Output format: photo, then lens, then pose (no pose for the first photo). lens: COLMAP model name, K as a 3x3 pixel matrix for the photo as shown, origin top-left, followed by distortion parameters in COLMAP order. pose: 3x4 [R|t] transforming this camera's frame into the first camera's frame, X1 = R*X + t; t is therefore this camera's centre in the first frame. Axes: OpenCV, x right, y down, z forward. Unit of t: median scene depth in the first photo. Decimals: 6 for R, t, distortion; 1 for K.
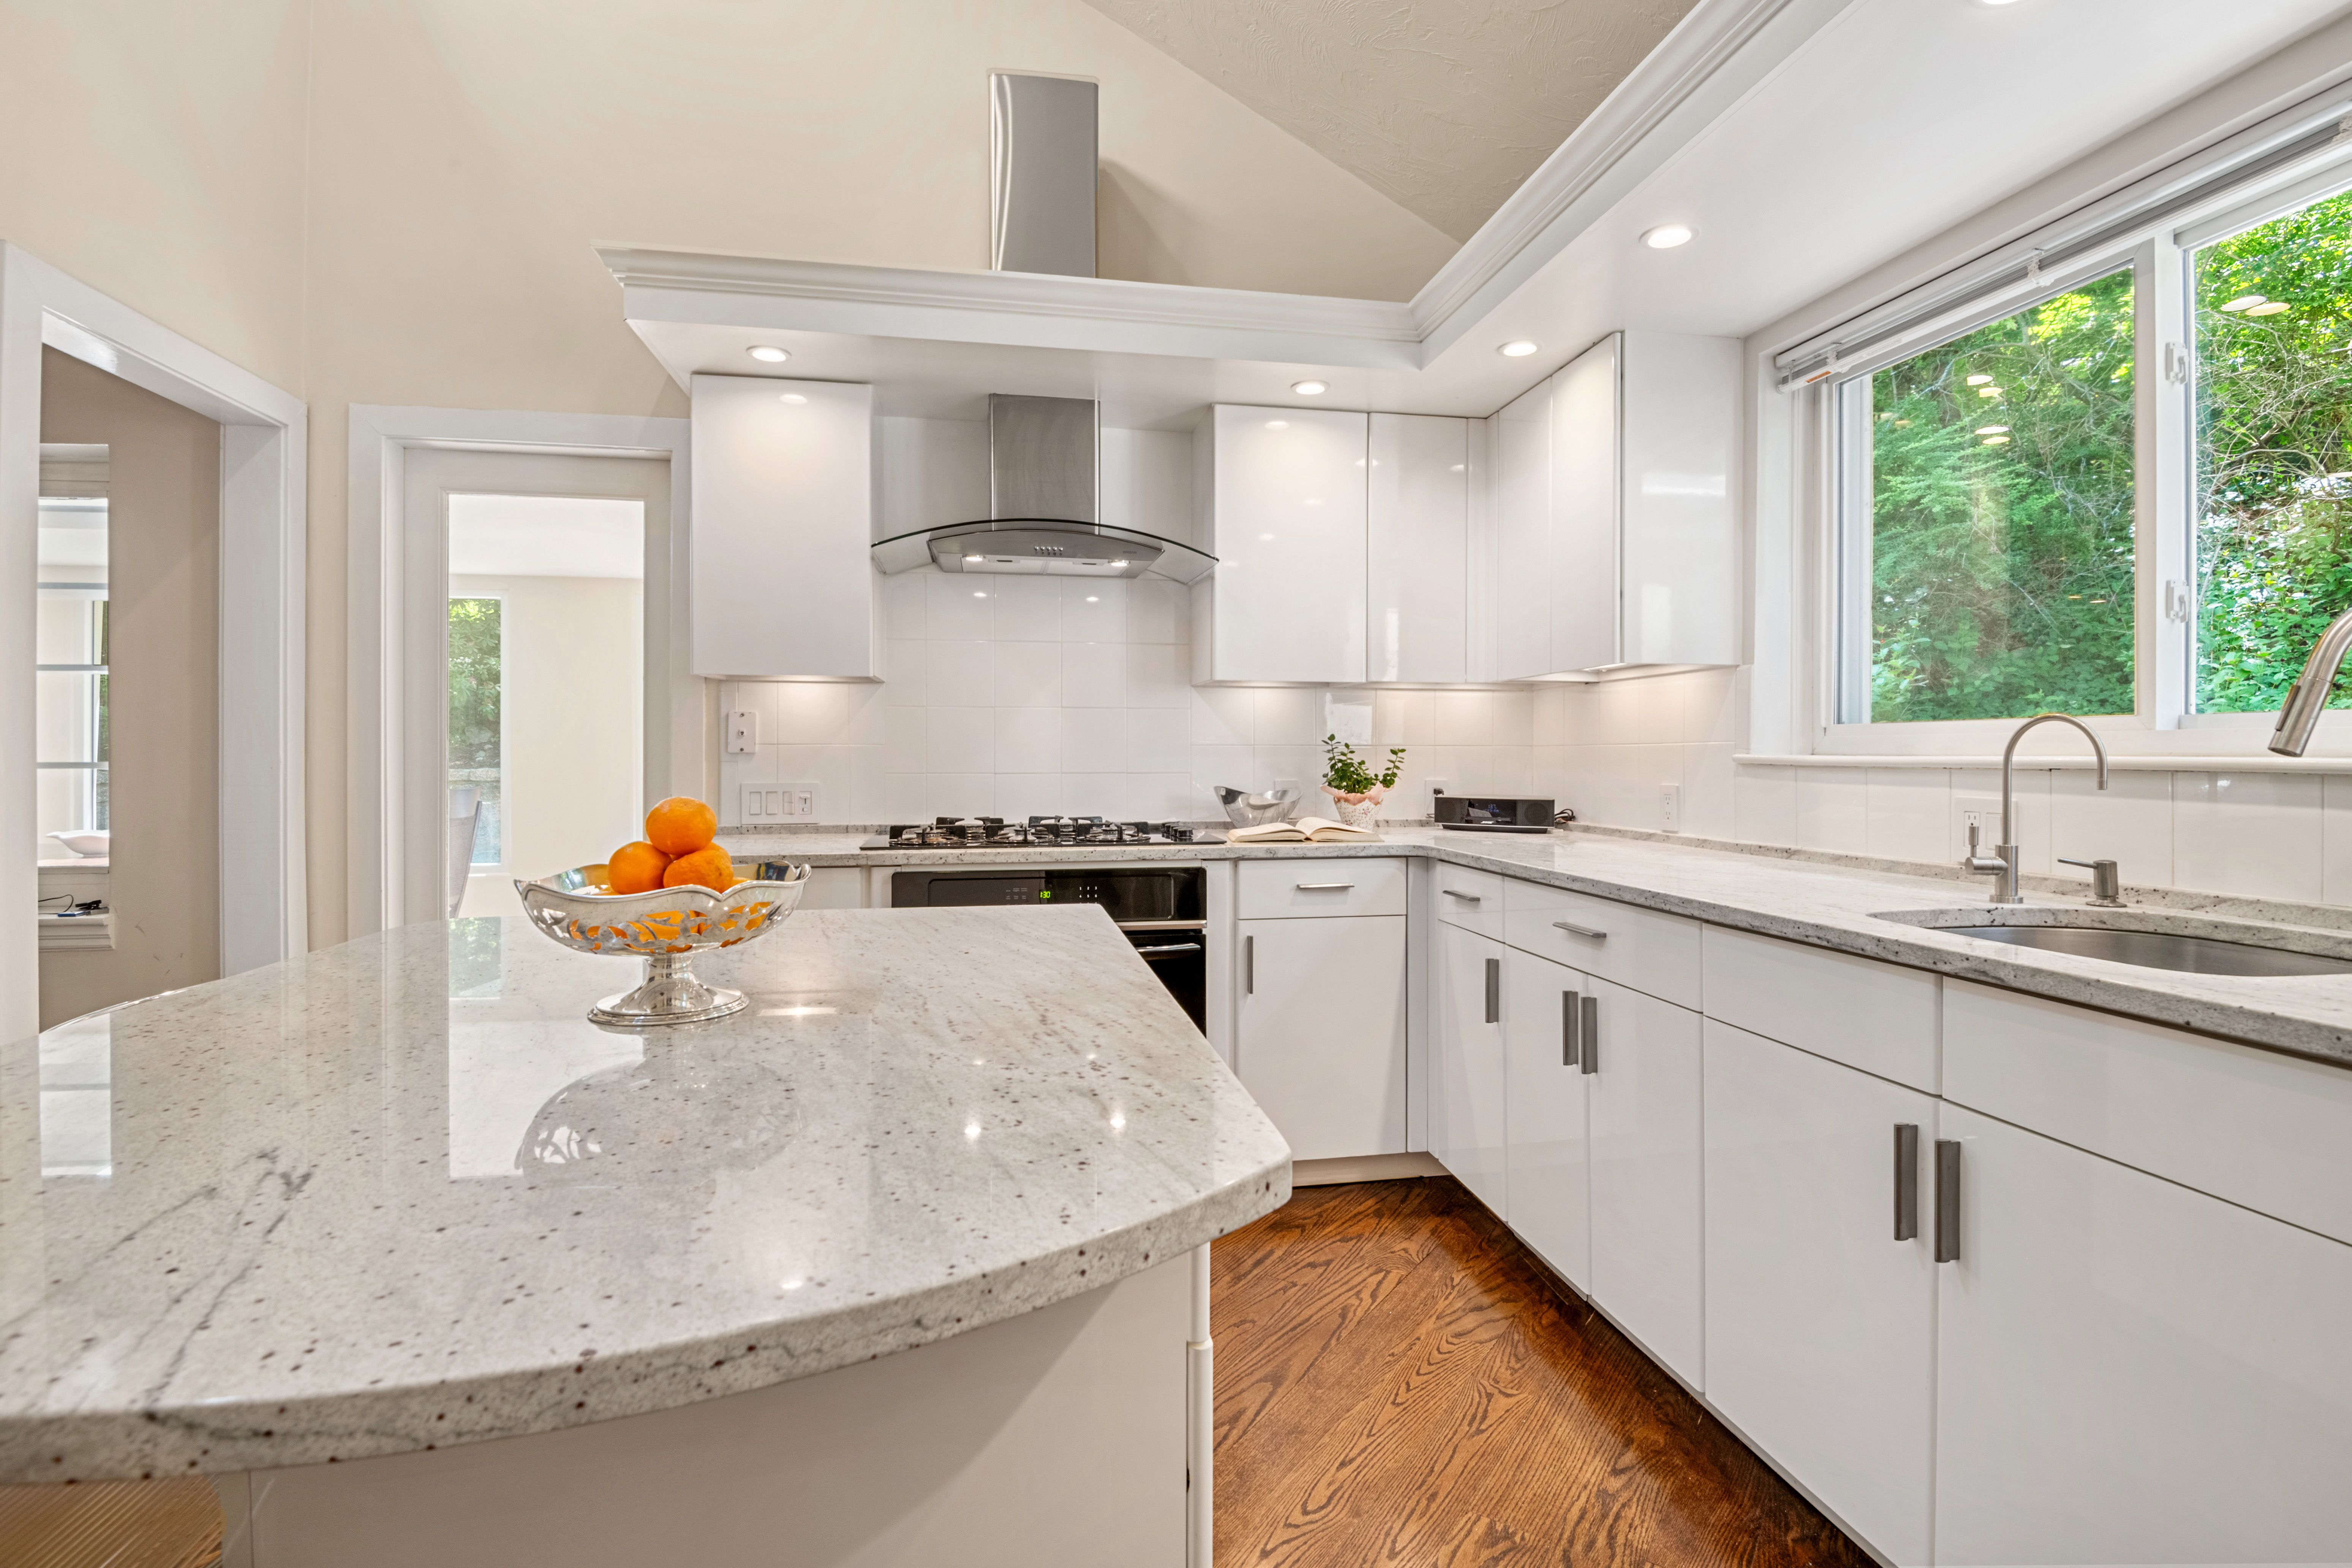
lens RADIAL K [[1107.5, 0, 1183.9], [0, 1107.5, 763.7], [0, 0, 1]] dist [-0.000704, -0.000753]
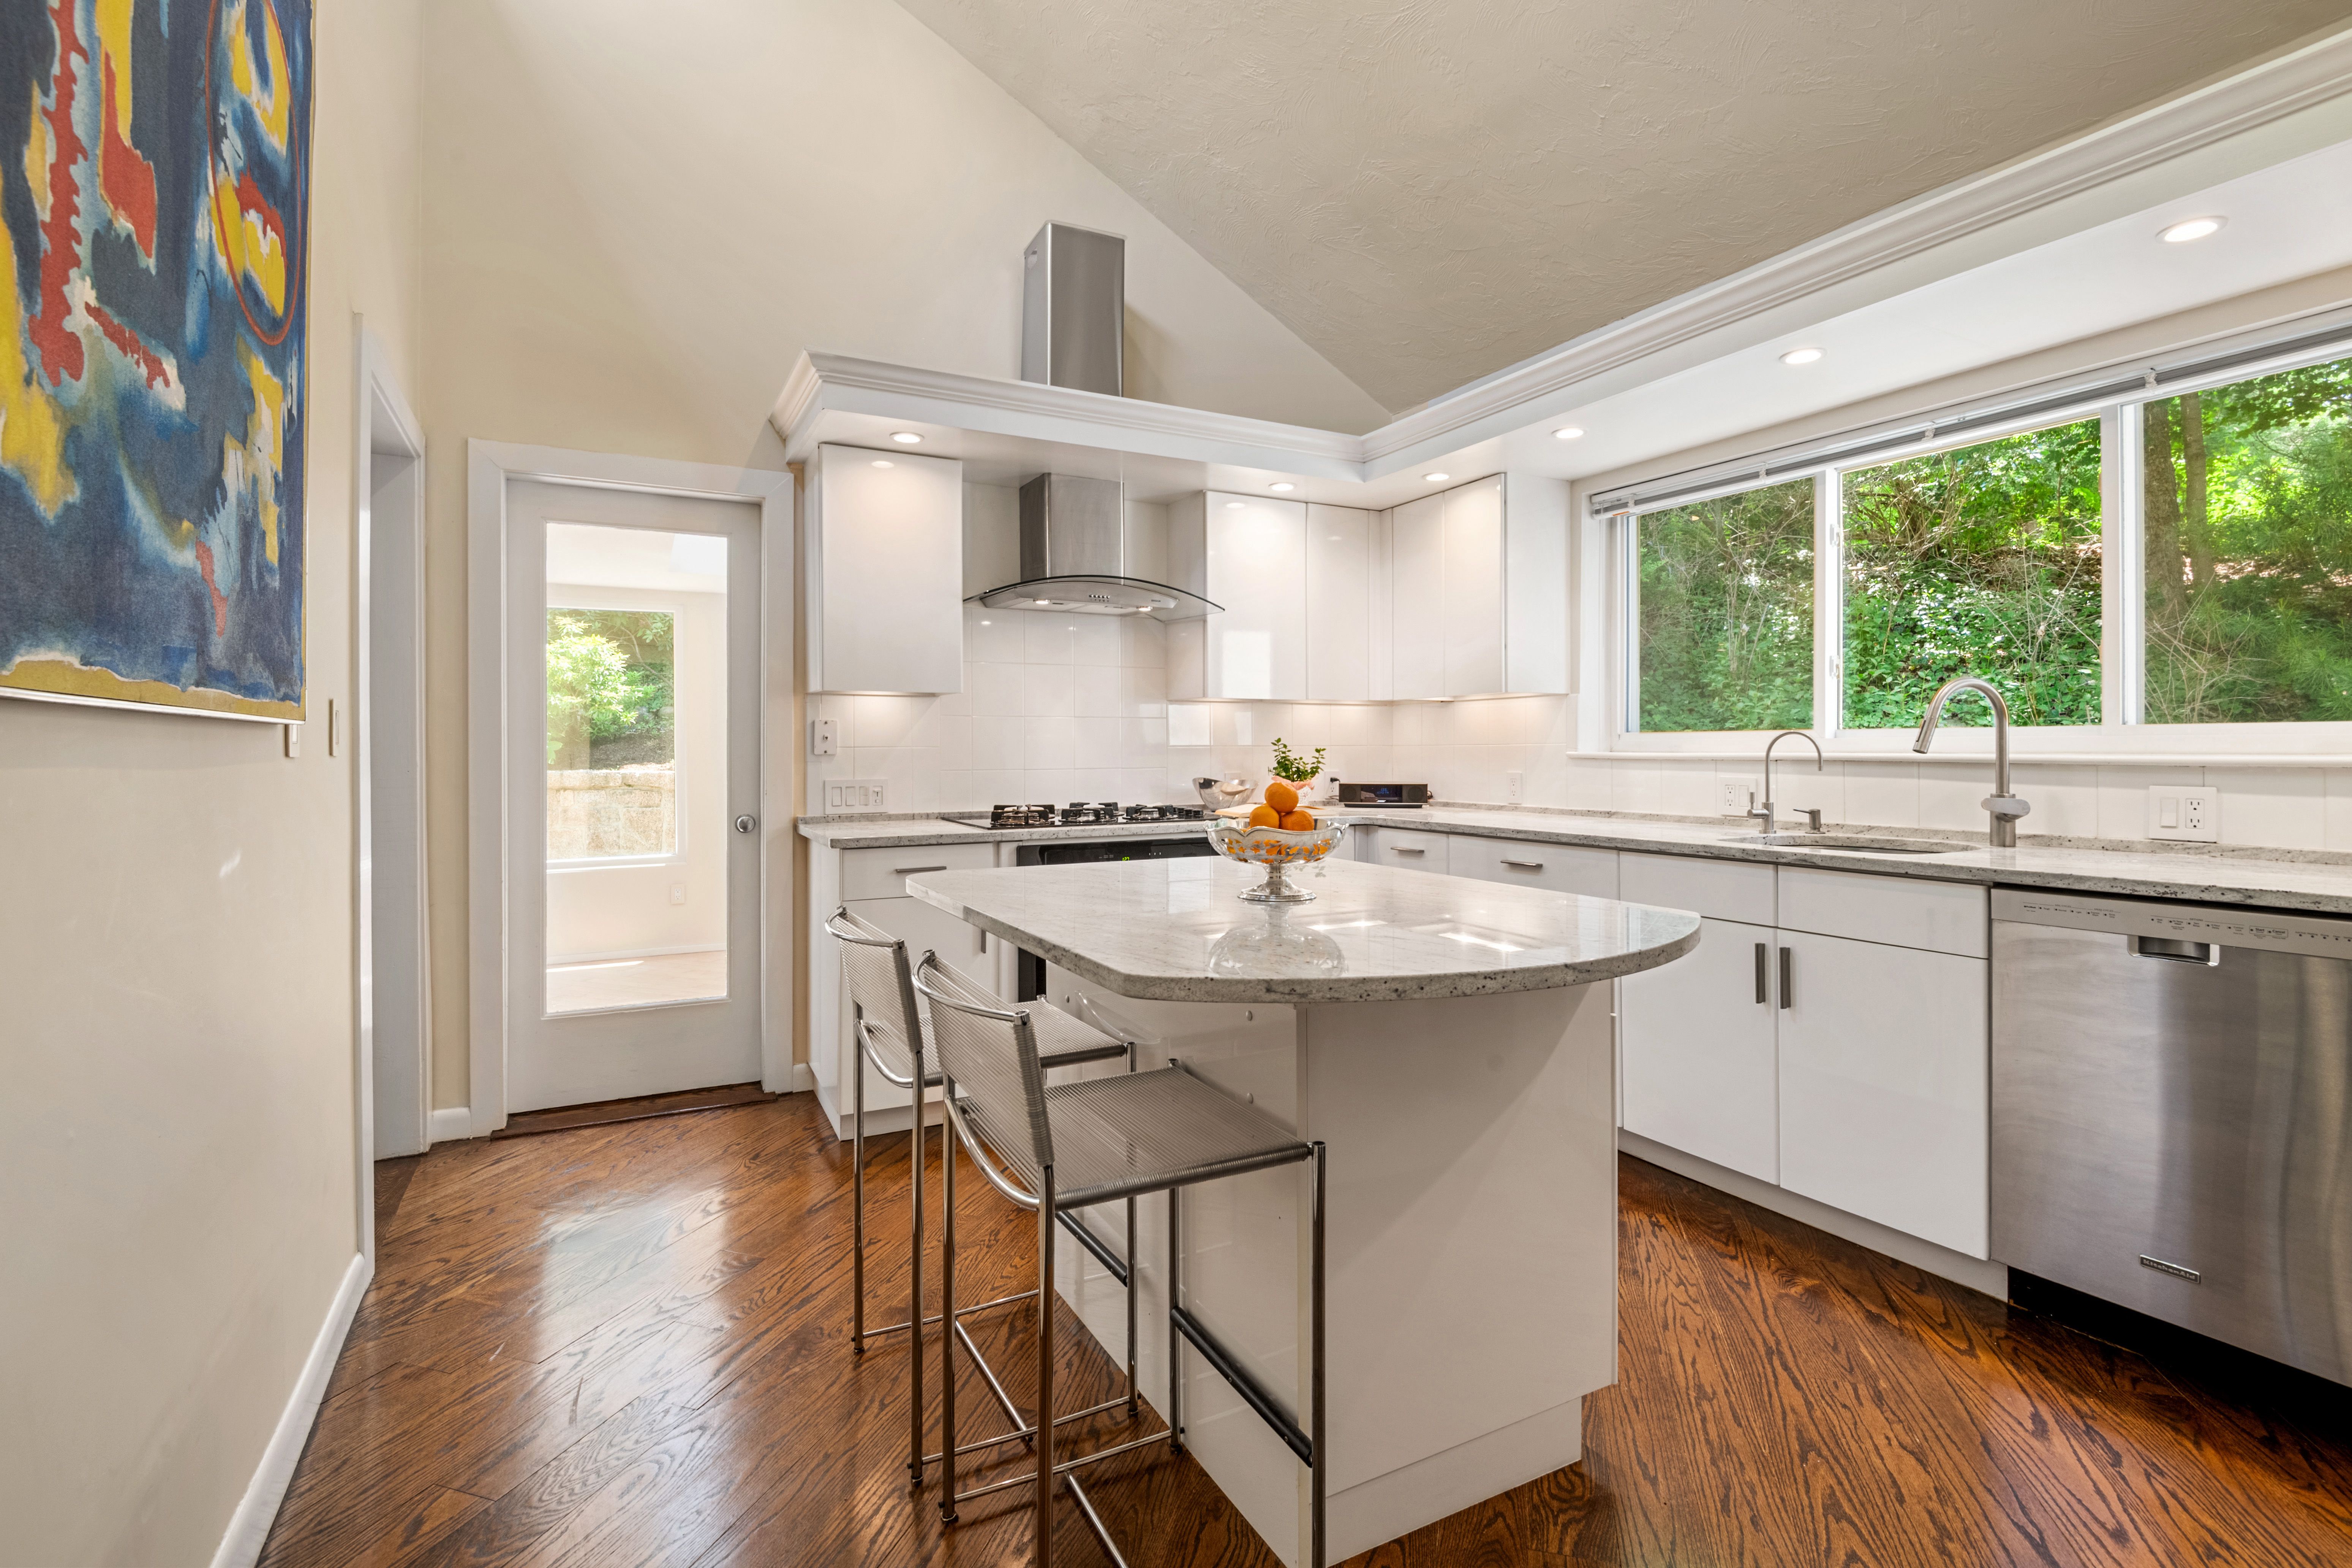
lens RADIAL K [[1097.2, 0, 1173.2], [0, 1097.2, 743.6], [0, 0, 1]] dist [0.032057, 0.000172]
pose [[0.954282, -0.002888, 0.298893, -0.470854], [0.007121, 0.999889, -0.013074, -0.003925], [-0.298822, 0.014604, 0.954197, -0.286726]]
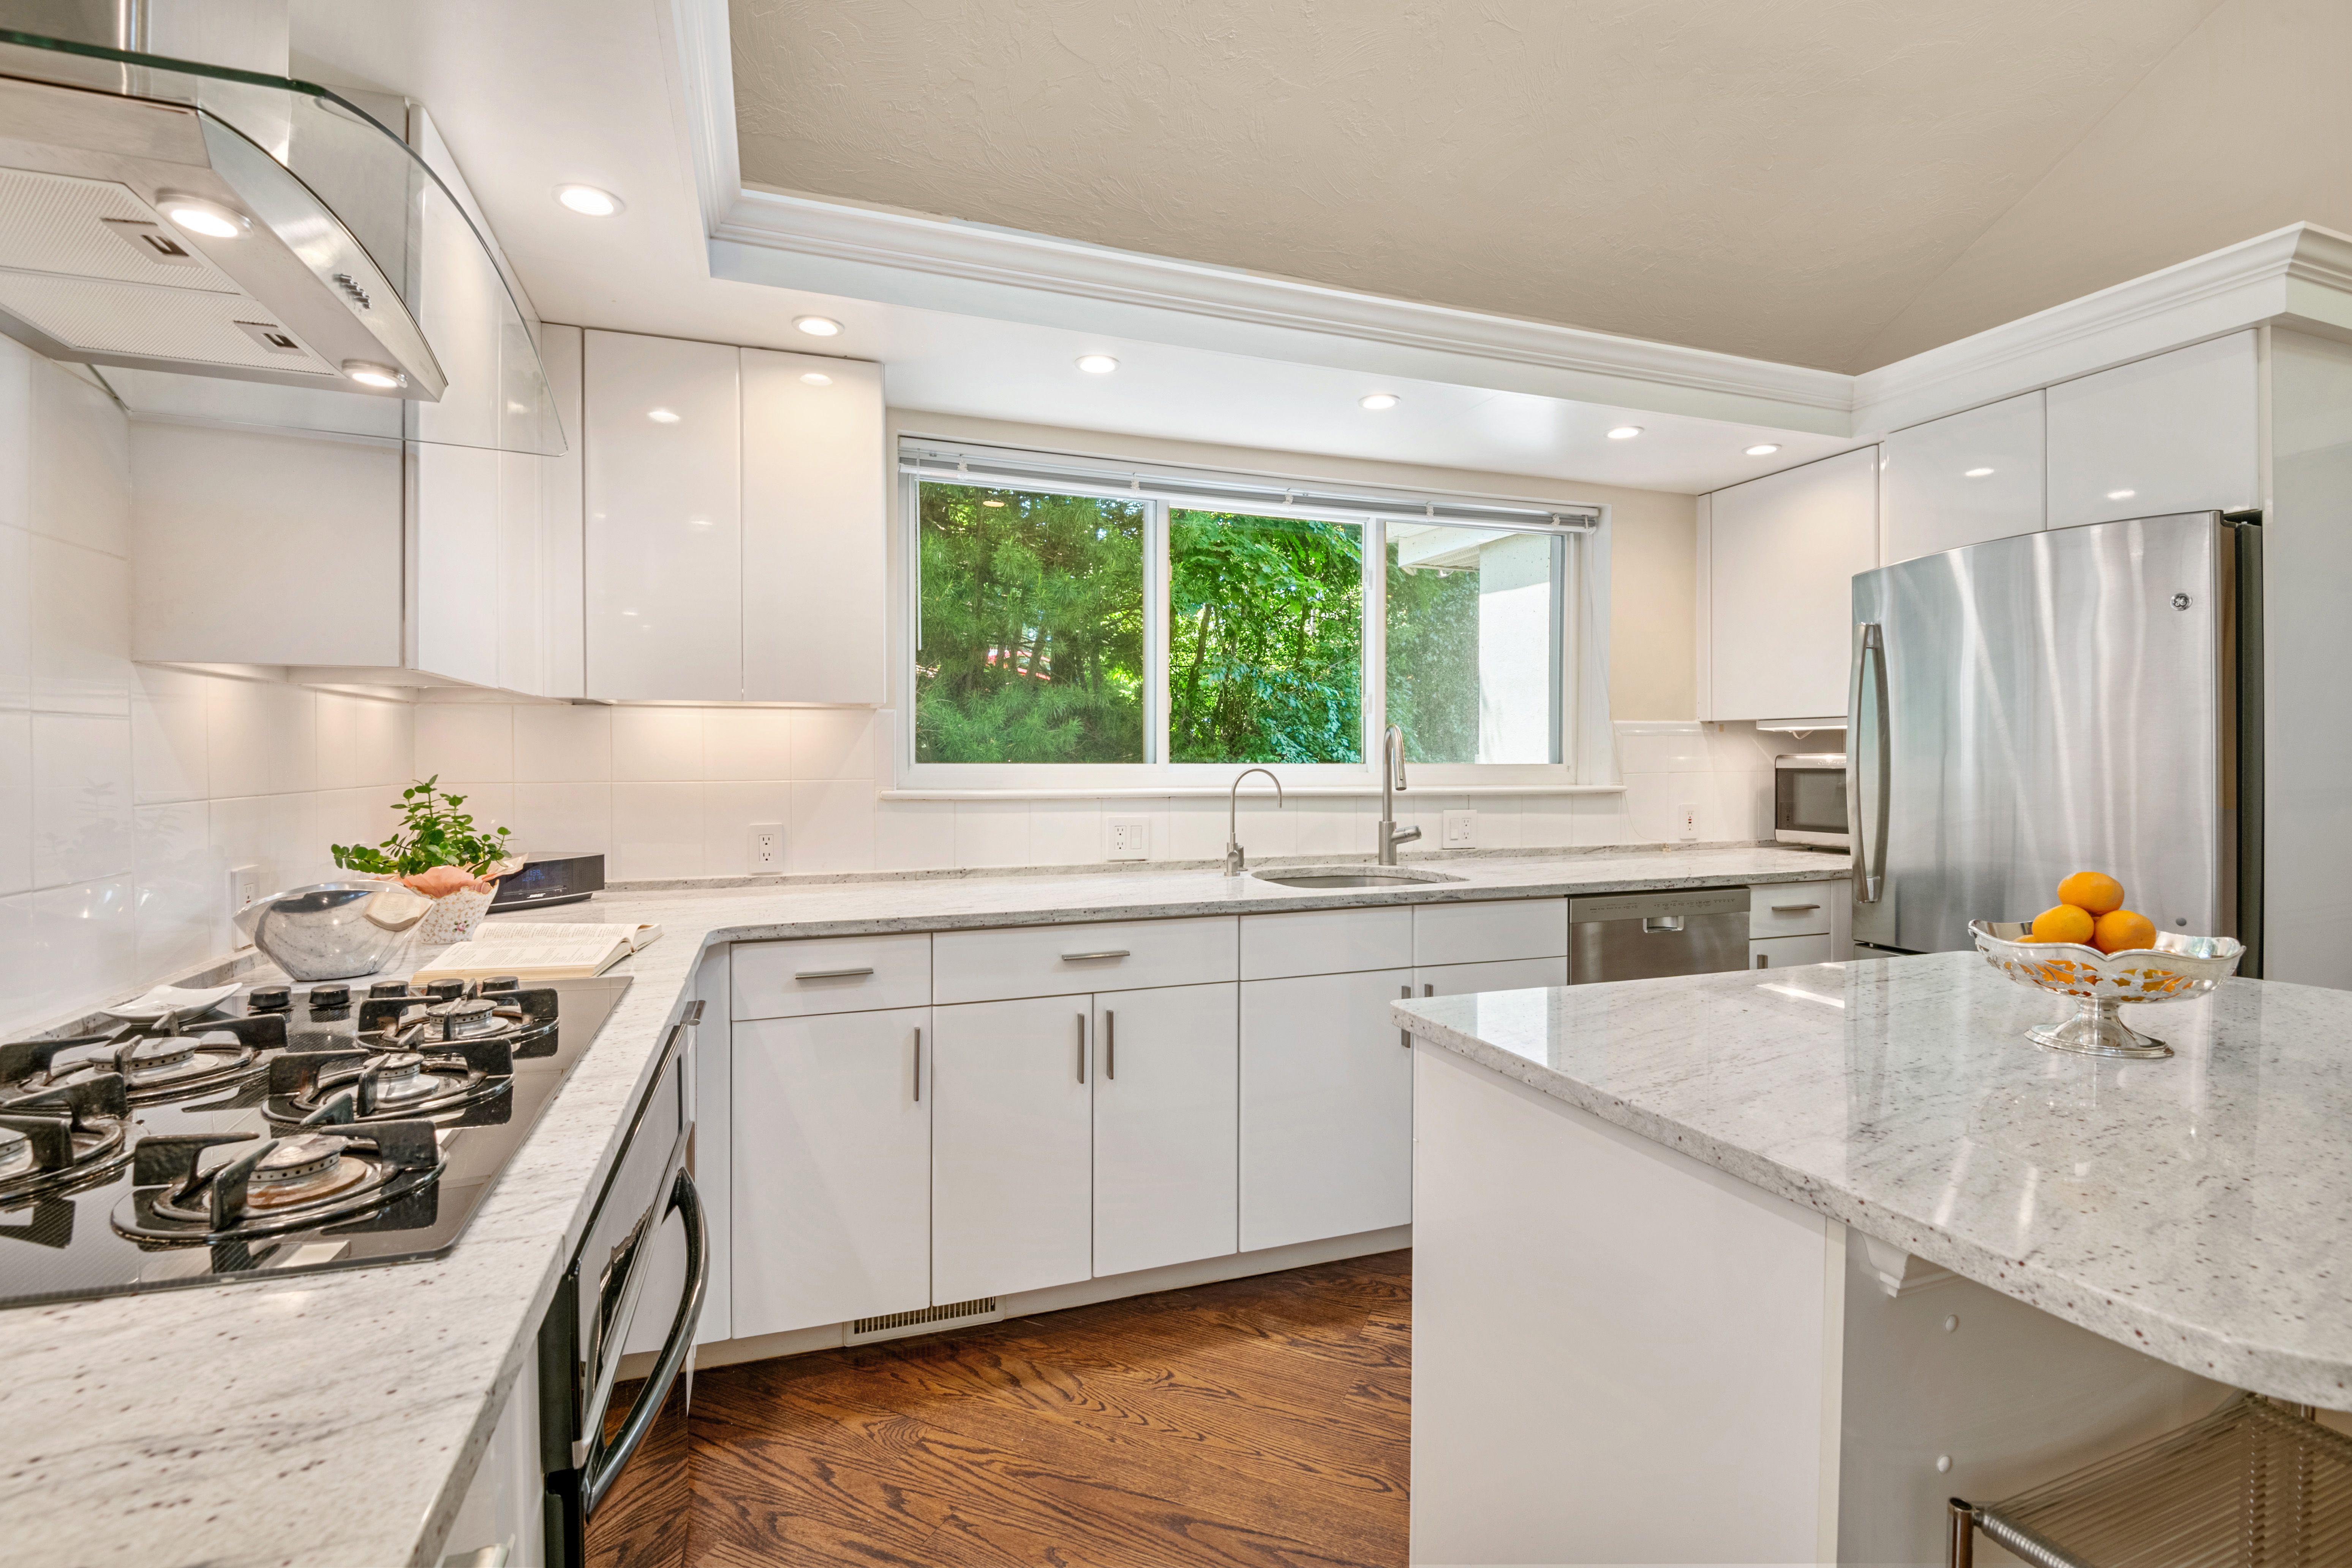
lens RADIAL K [[1085.3, 0, 1184.8], [0, 1085.3, 768.7], [0, 0, 1]] dist [0.027336, -0.037273]
pose [[-0.168895, -0.013517, 0.985541, -0.585850], [0.007906, 0.999855, 0.015068, -0.043433], [-0.985602, 0.010337, -0.168764, 0.867923]]
